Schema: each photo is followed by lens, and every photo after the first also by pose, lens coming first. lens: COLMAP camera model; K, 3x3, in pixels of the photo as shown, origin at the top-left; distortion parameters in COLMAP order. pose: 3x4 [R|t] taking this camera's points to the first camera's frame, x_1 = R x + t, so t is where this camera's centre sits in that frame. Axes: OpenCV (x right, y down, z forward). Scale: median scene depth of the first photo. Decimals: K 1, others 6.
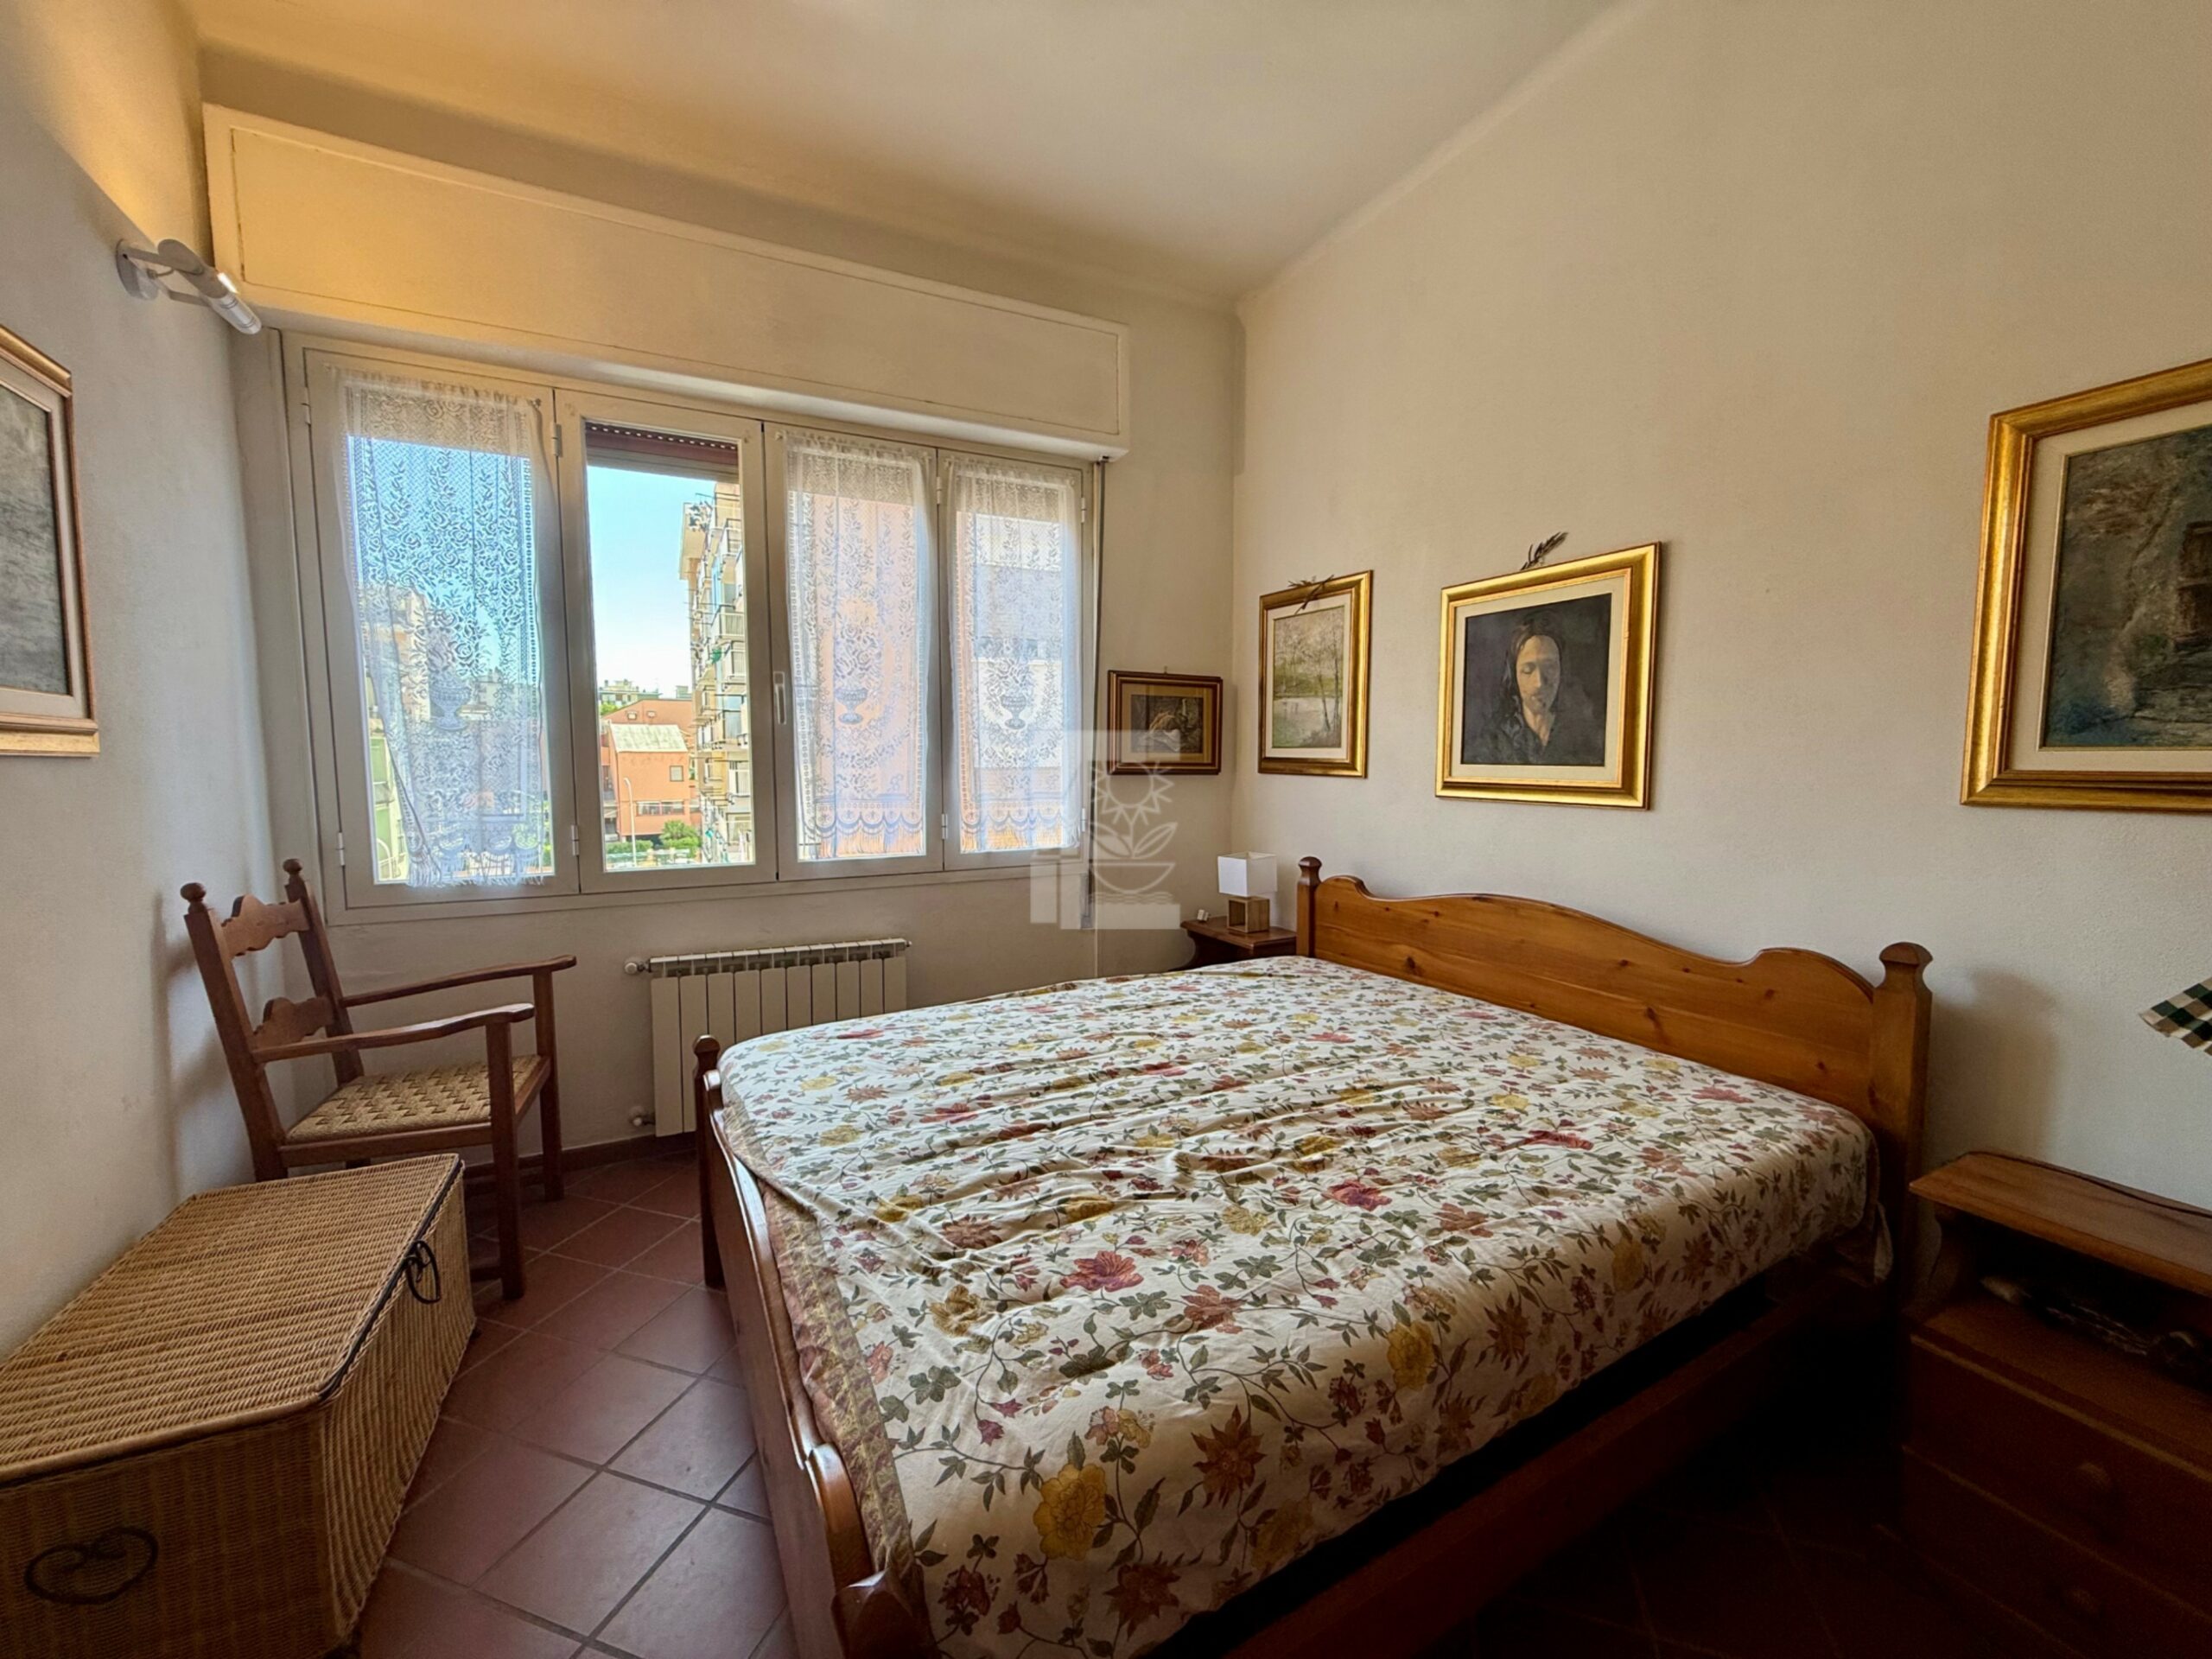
lens RADIAL K [[880.5, 0, 1099.3], [0, 880.5, 828.2], [0, 0, 1]] dist [-0.000169, 0.000184]
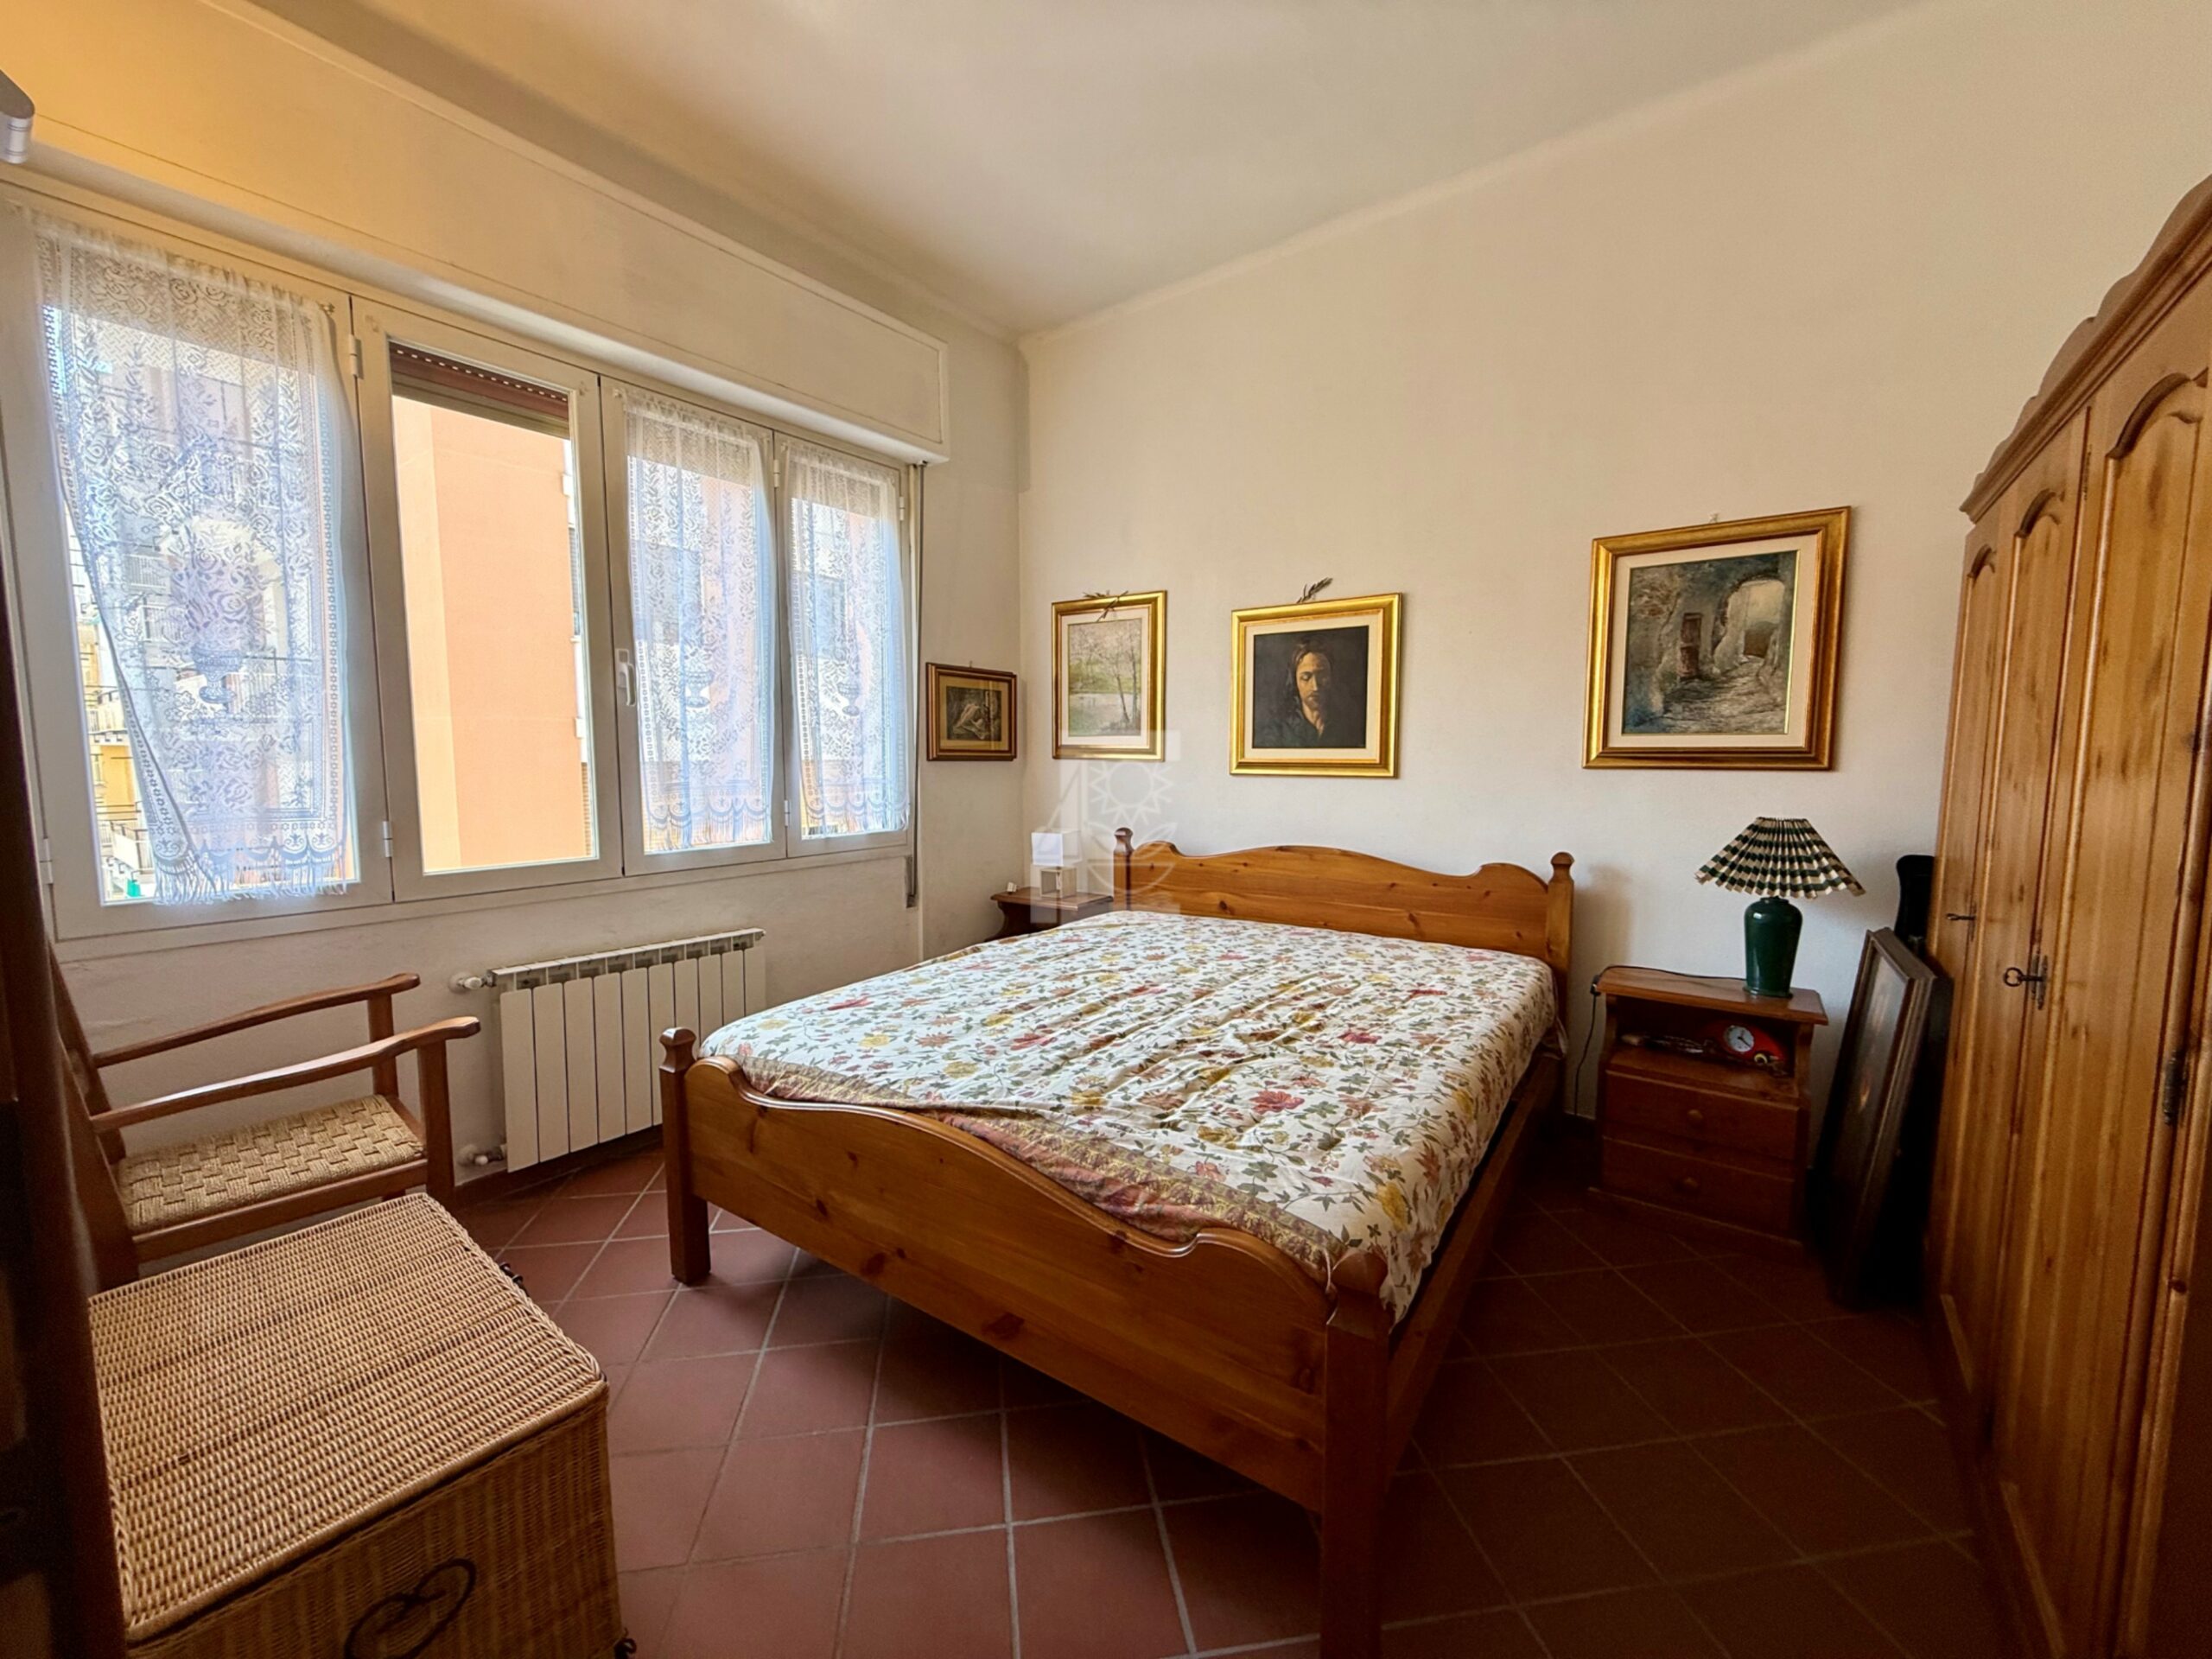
lens RADIAL K [[880.5, 0, 1100.0], [0, 880.5, 827.8], [0, 0, 1]] dist [-0.000169, 0.000184]
pose [[0.892951, -0.039866, 0.448386, -0.409433], [0.038026, 0.999191, 0.013109, 0.020234], [-0.448546, 0.005345, 0.893744, -0.060548]]
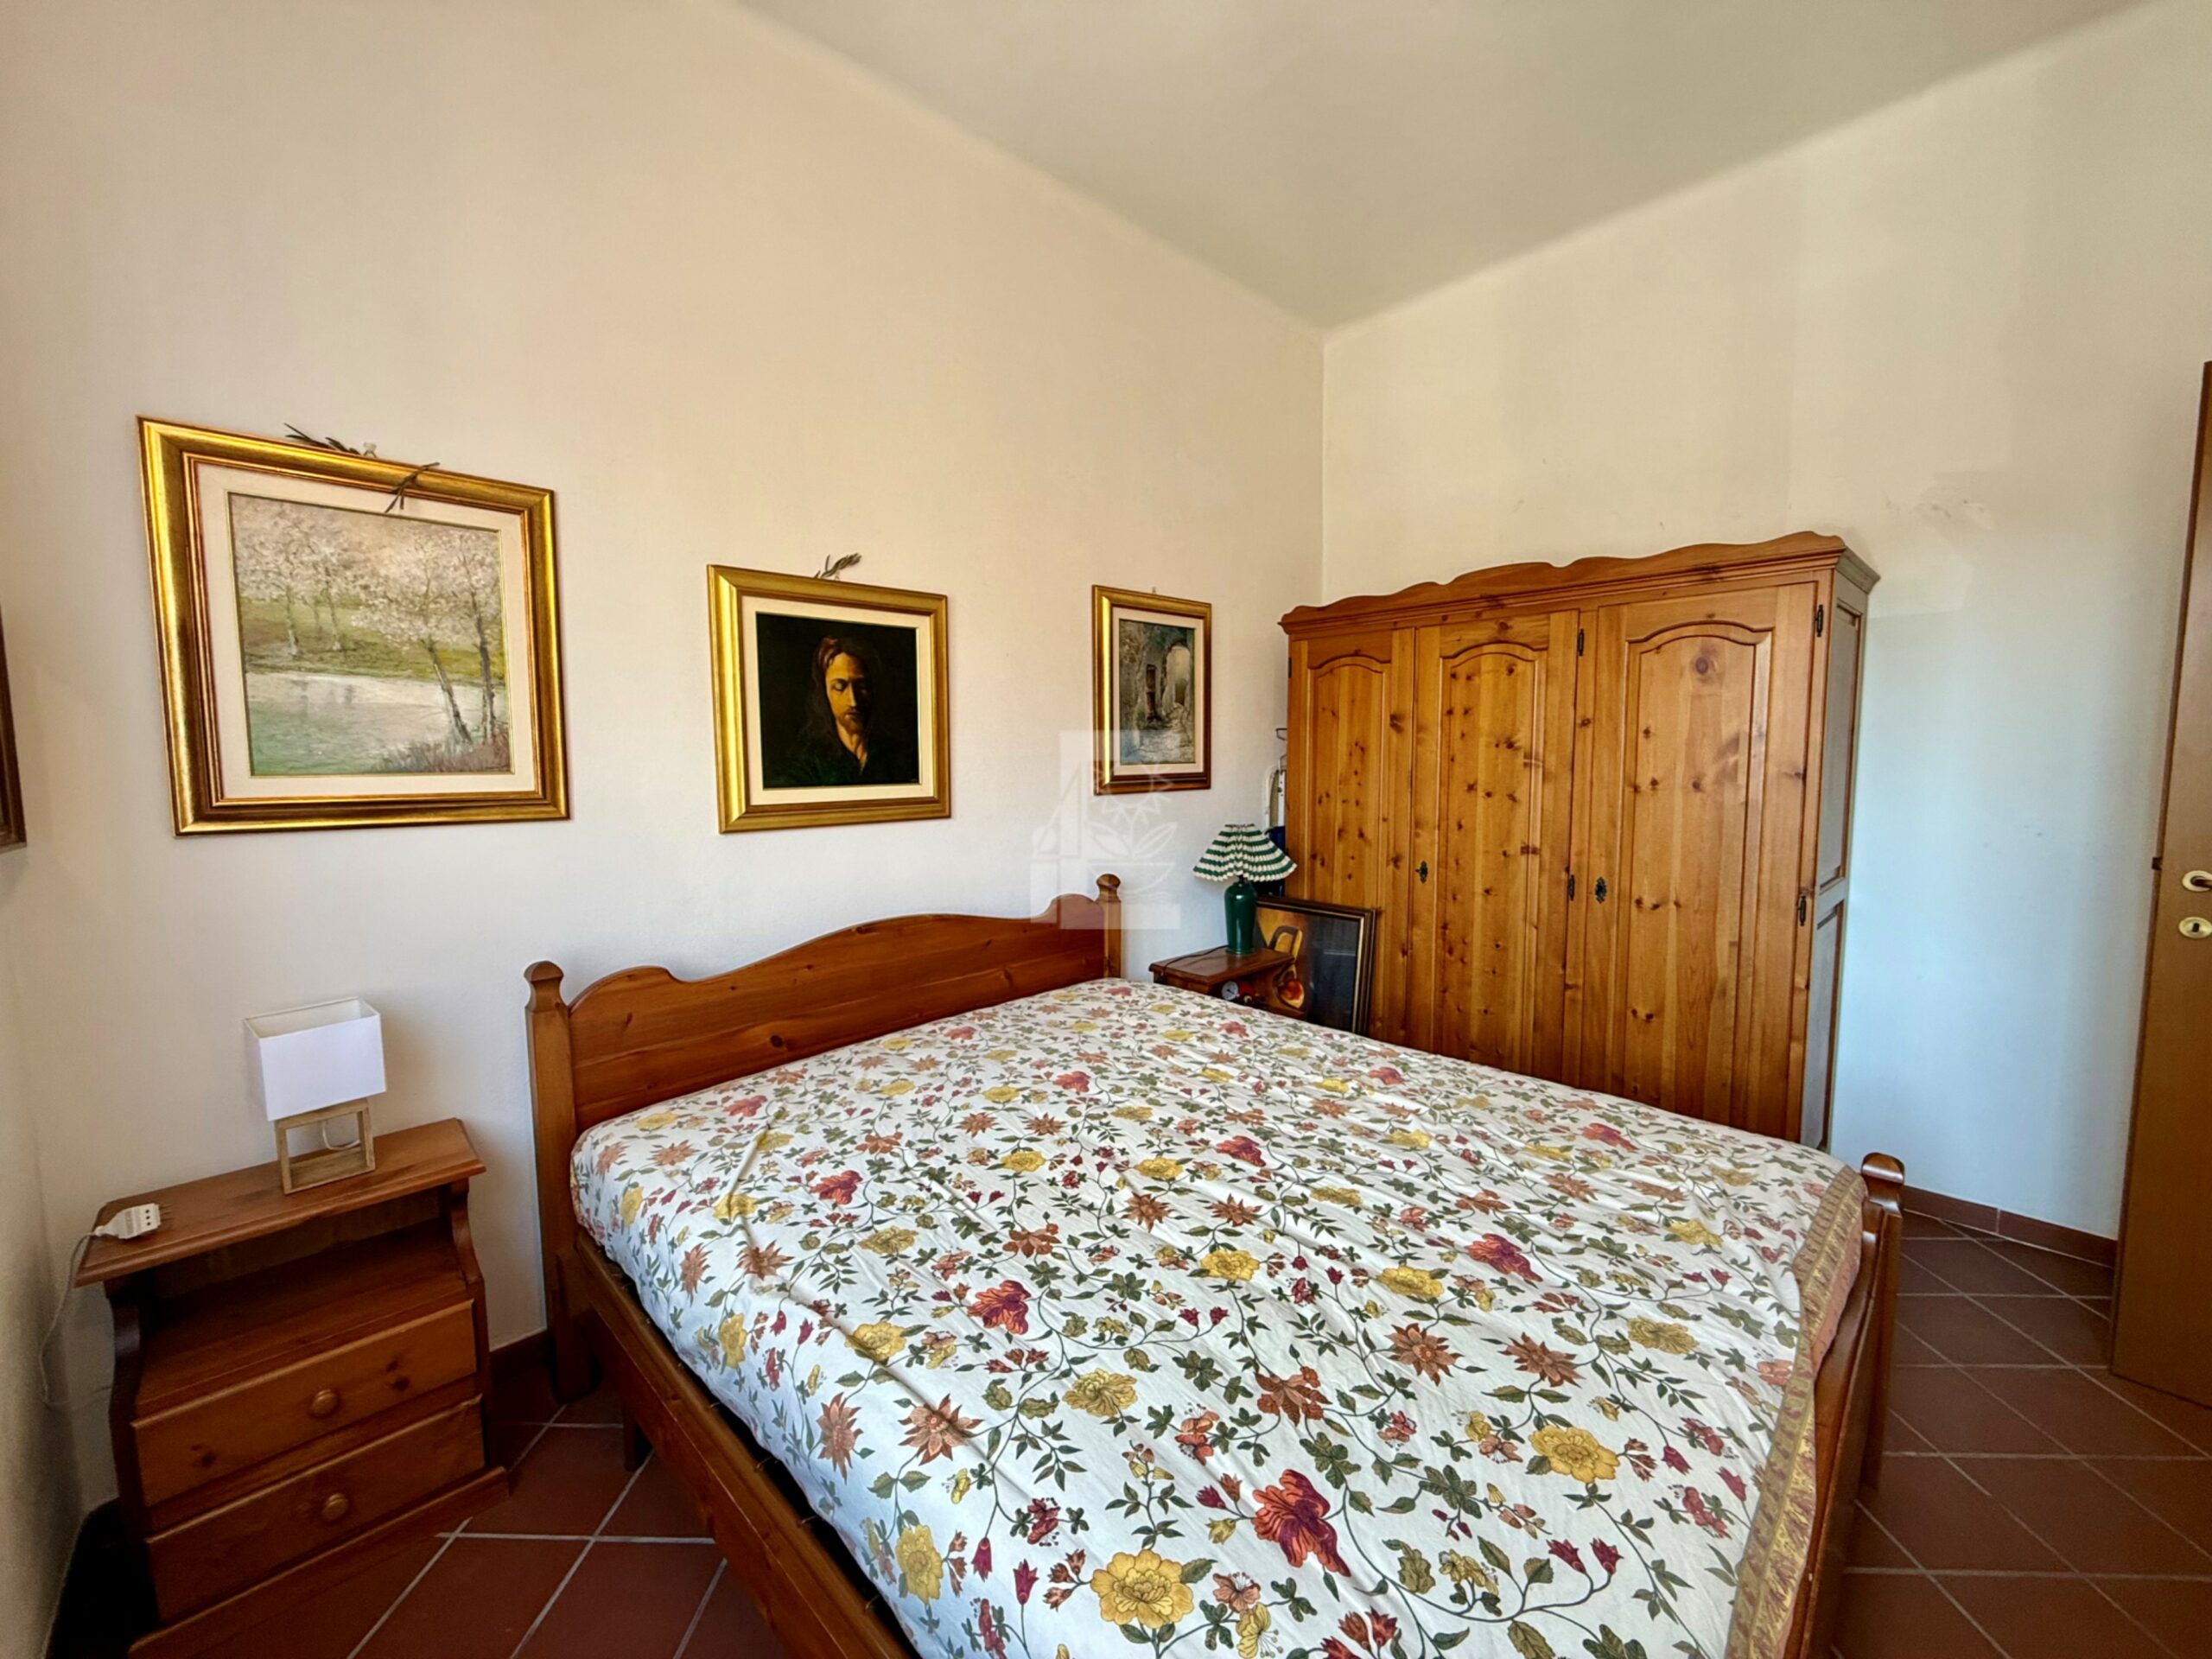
lens RADIAL K [[880.5, 0, 1103.2], [0, 880.5, 821.7], [0, 0, 1]] dist [-0.000169, 0.000184]
pose [[-0.287736, -0.071656, 0.955025, -0.522477], [0.092612, 0.990442, 0.102216, -0.106487], [-0.953221, 0.117858, -0.278350, 1.017522]]
